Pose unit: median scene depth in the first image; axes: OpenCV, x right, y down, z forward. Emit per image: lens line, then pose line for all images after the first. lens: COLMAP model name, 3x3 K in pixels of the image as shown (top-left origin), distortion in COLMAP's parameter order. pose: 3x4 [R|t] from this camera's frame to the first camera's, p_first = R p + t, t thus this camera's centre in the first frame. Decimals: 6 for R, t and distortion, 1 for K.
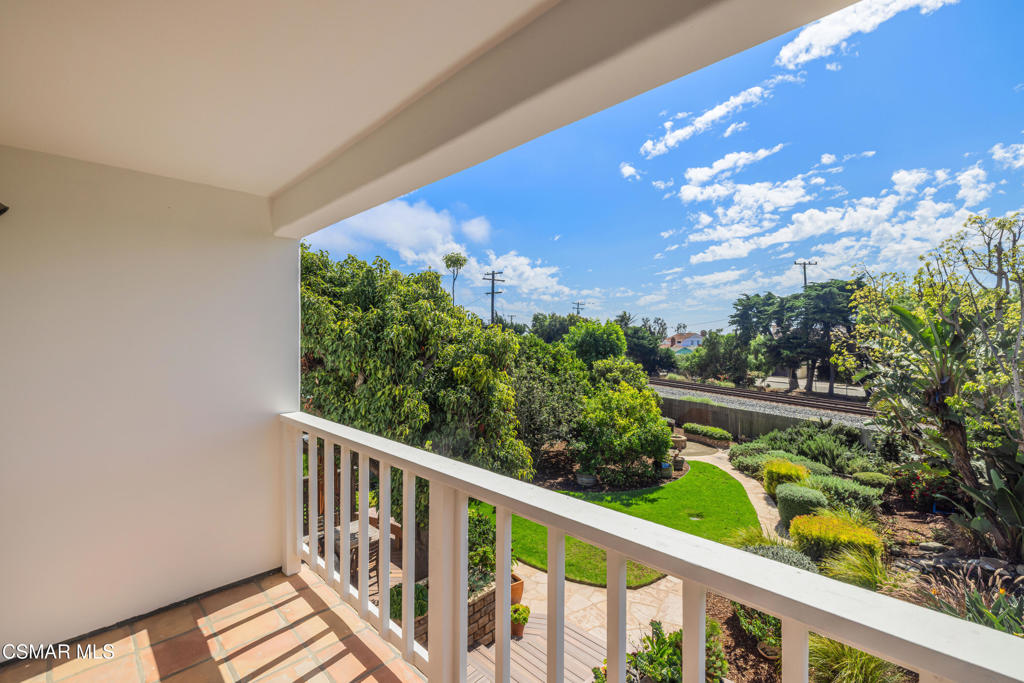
lens RADIAL K [[451.8, 0, 512.0], [0, 451.8, 341.5], [0, 0, 1]] dist [0.001664, -0.000070]
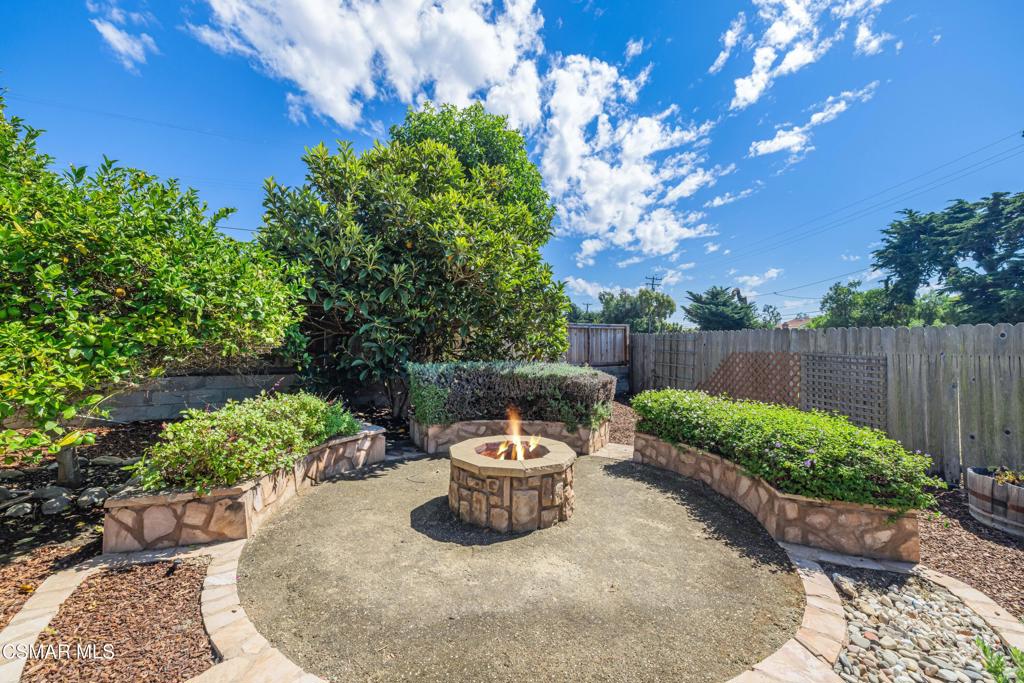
lens RADIAL K [[431.7, 0, 506.4], [0, 431.7, 336.6], [0, 0, 1]] dist [0.000382, 0.000351]
pose [[0.968681, 0.011247, -0.248052, 0.190544], [-0.015408, 0.999771, -0.014838, 0.083440], [0.247829, 0.018196, 0.968633, 0.406204]]
